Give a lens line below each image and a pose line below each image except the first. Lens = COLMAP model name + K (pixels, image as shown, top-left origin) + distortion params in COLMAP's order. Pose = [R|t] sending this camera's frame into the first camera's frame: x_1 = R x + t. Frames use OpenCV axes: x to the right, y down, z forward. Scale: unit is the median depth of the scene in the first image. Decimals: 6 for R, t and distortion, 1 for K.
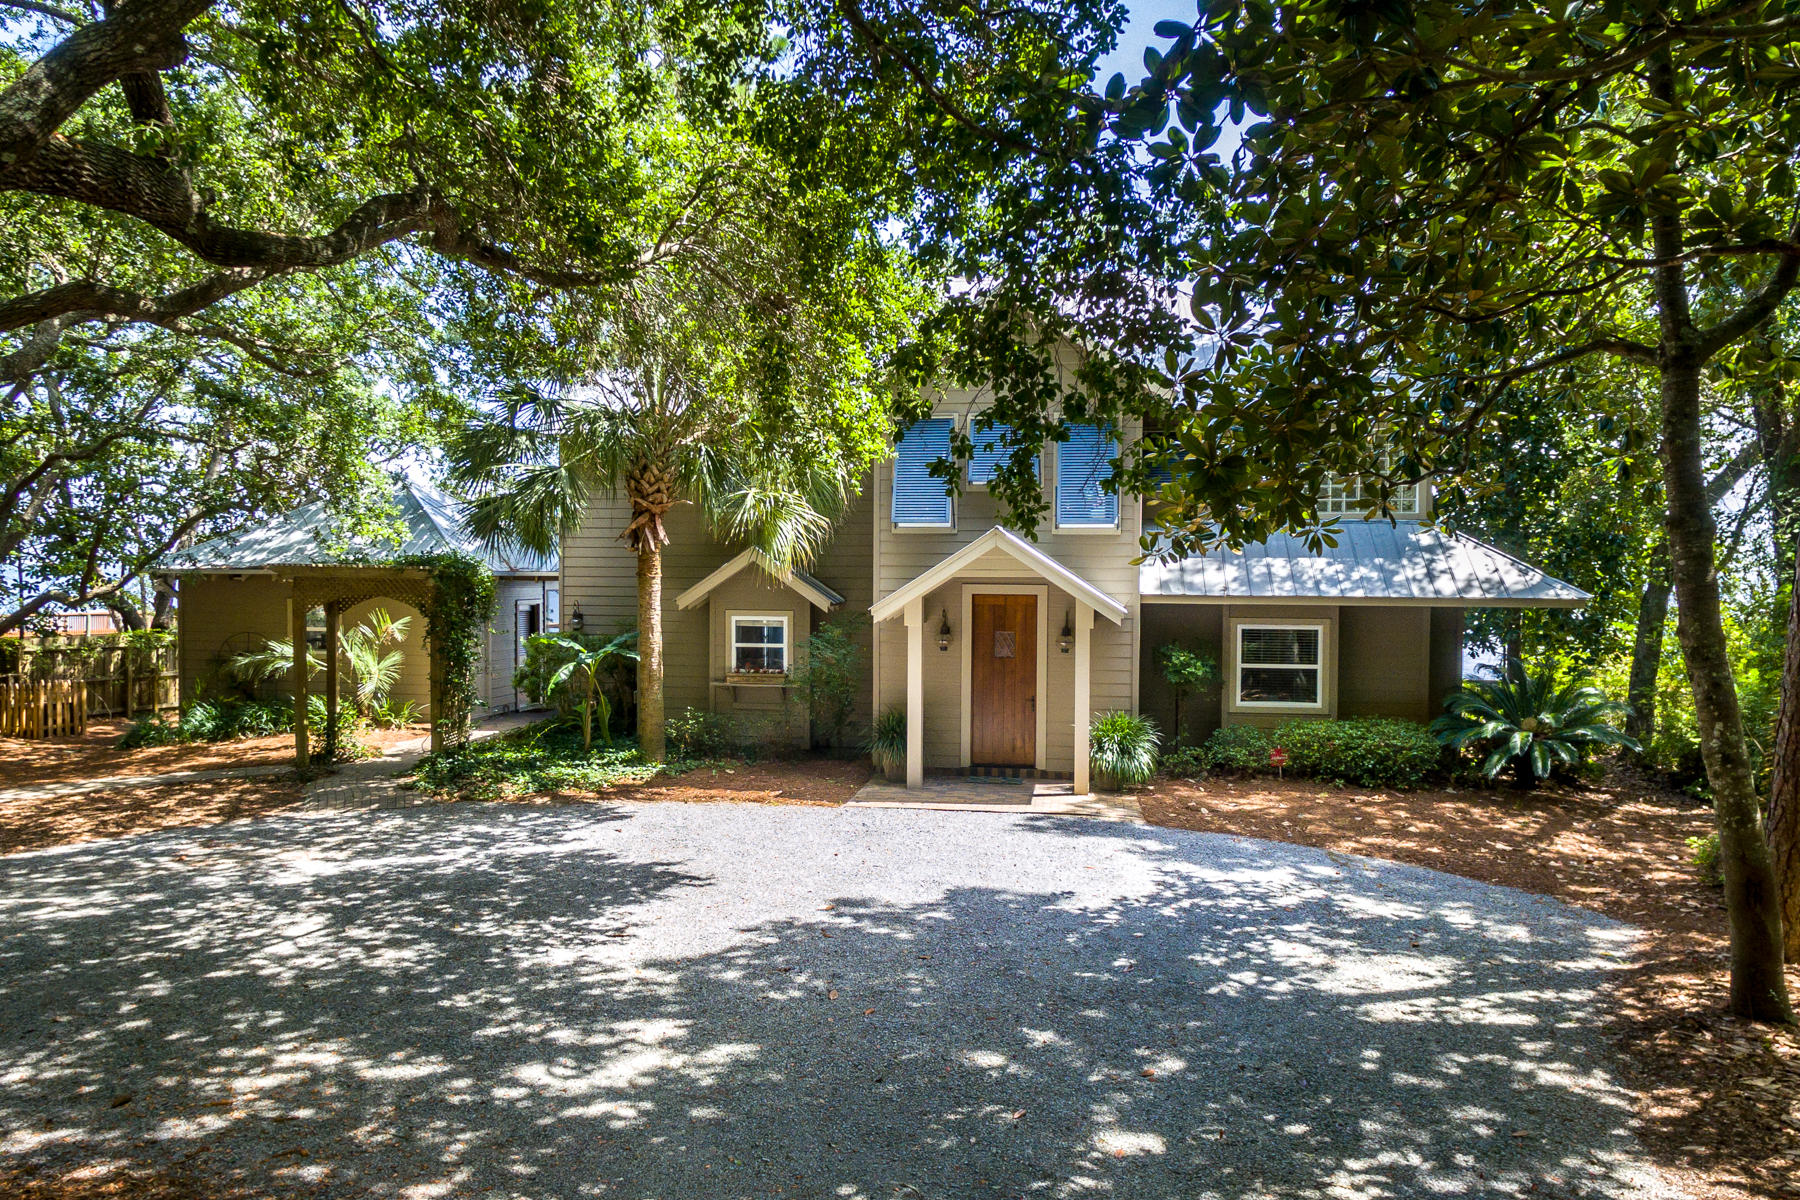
lens RADIAL K [[1095.6, 0, 905.8], [0, 1095.6, 513.9], [0, 0, 1]] dist [0.006262, -0.000785]
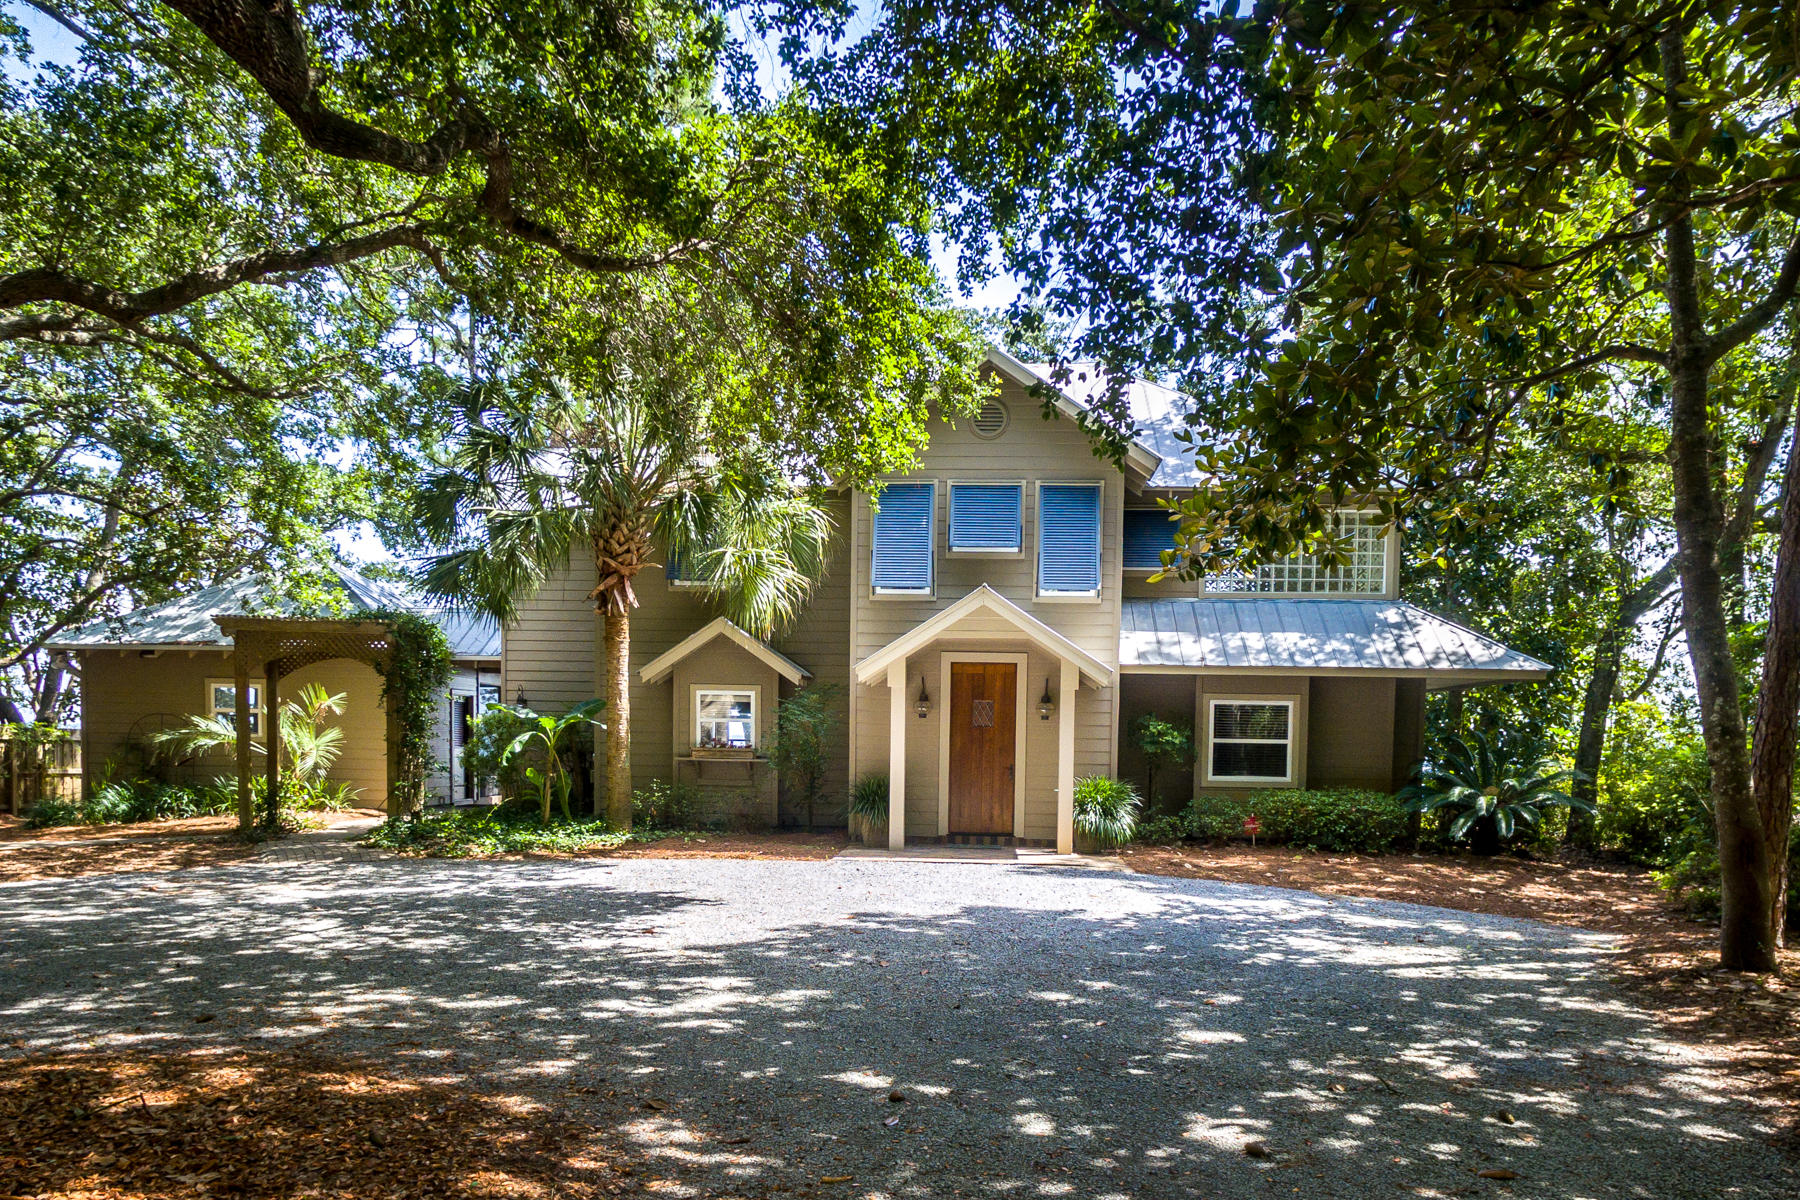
lens RADIAL K [[1143.6, 0, 907.5], [0, 1143.6, 678.6], [0, 0, 1]] dist [0.004336, 0.001678]
pose [[0.996927, 0.010780, 0.077590, -0.062678], [-0.012203, 0.999765, 0.017891, 0.075644], [-0.077379, -0.018783, 0.996825, -0.023707]]
